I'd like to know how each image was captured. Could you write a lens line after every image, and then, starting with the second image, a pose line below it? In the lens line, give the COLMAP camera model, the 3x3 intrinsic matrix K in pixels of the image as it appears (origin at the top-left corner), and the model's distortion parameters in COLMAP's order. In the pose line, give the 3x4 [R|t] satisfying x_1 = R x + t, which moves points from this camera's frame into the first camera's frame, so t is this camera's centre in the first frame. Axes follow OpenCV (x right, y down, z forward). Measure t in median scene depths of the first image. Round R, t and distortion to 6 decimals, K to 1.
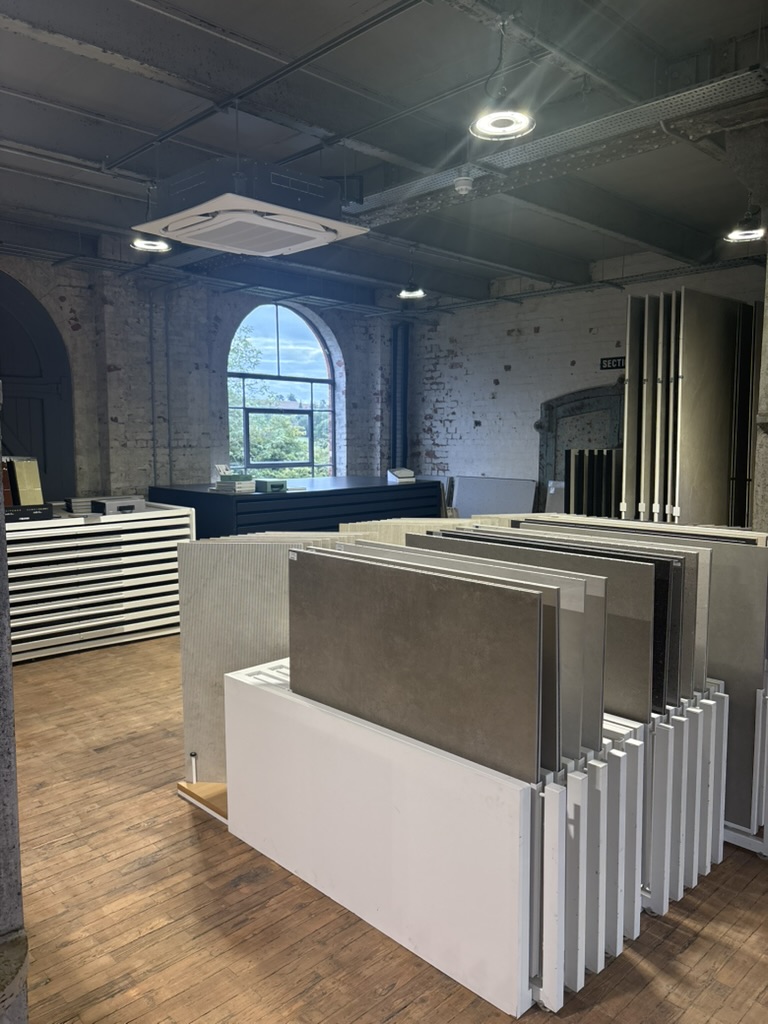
lens RADIAL K [[772.7, 0, 373.2], [0, 772.7, 509.2], [0, 0, 1]] dist [0.045092, -0.061603]
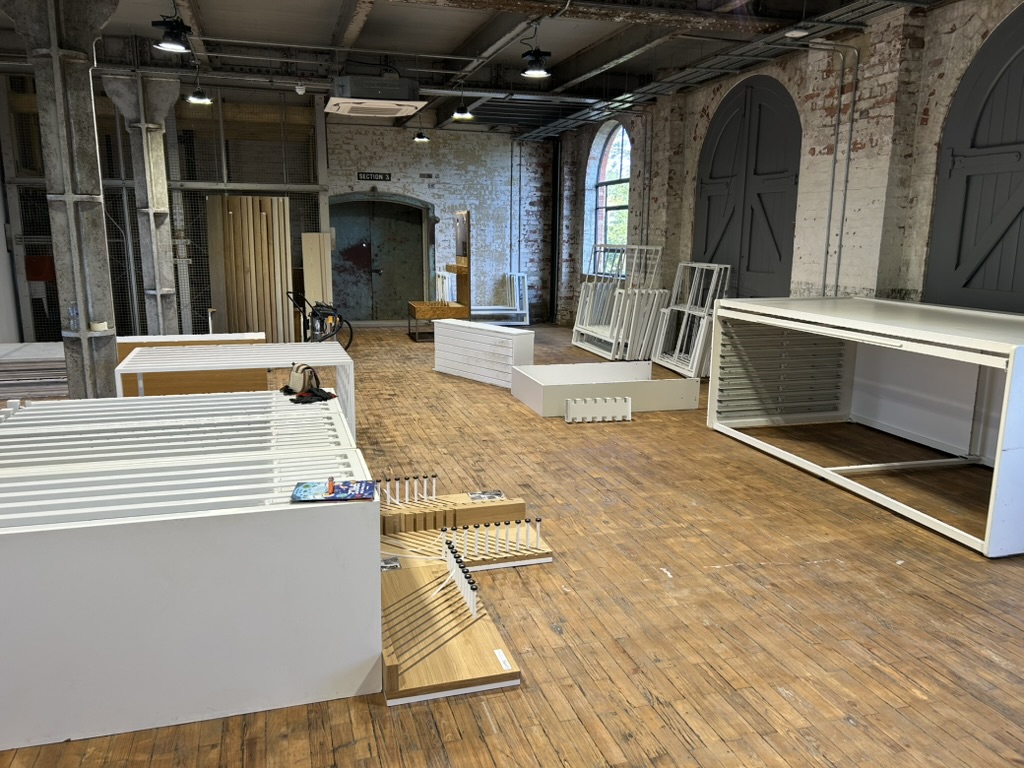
lens RADIAL K [[767.7, 0, 511.4], [0, 767.7, 386.8], [0, 0, 1]] dist [0.061150, -0.069278]
pose [[-0.450435, 0.169139, -0.876641, 0.354736], [-0.095098, 0.967216, 0.235477, -0.059197], [0.887730, 0.189434, -0.419583, 0.776147]]
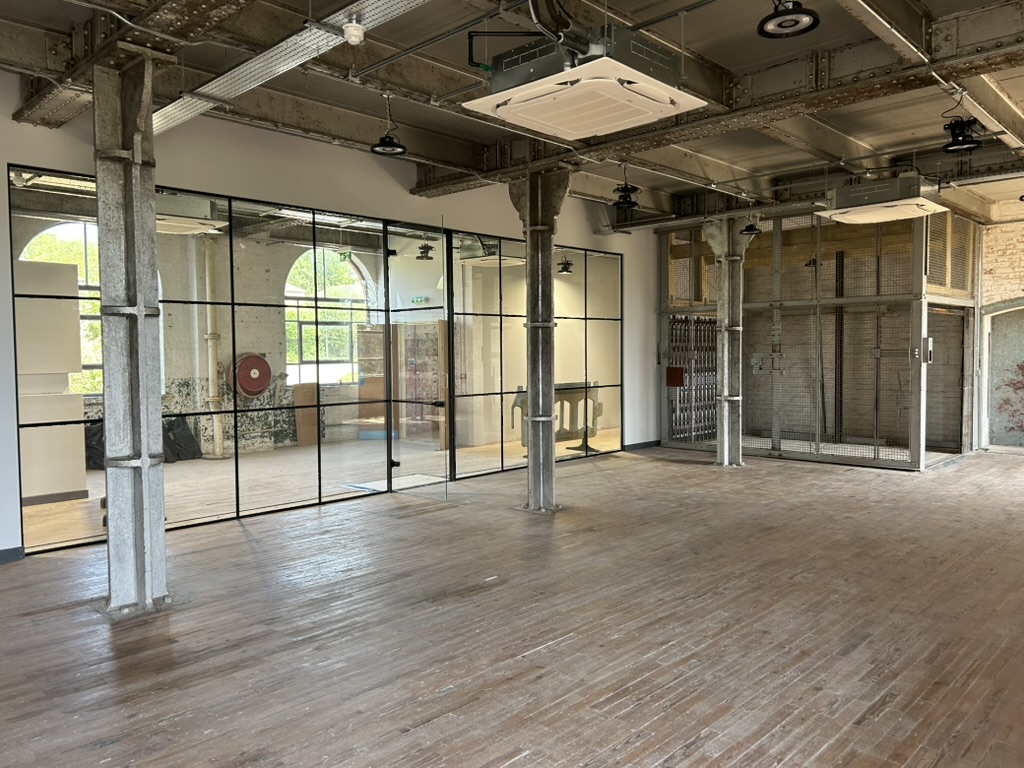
lens RADIAL K [[767.7, 0, 511.4], [0, 767.7, 386.8], [0, 0, 1]] dist [0.061150, -0.069278]
pose [[-0.998998, 0.009354, -0.043771, -0.011707], [0.003040, 0.989841, 0.142149, -0.080909], [0.044656, 0.141873, -0.988877, 1.074232]]
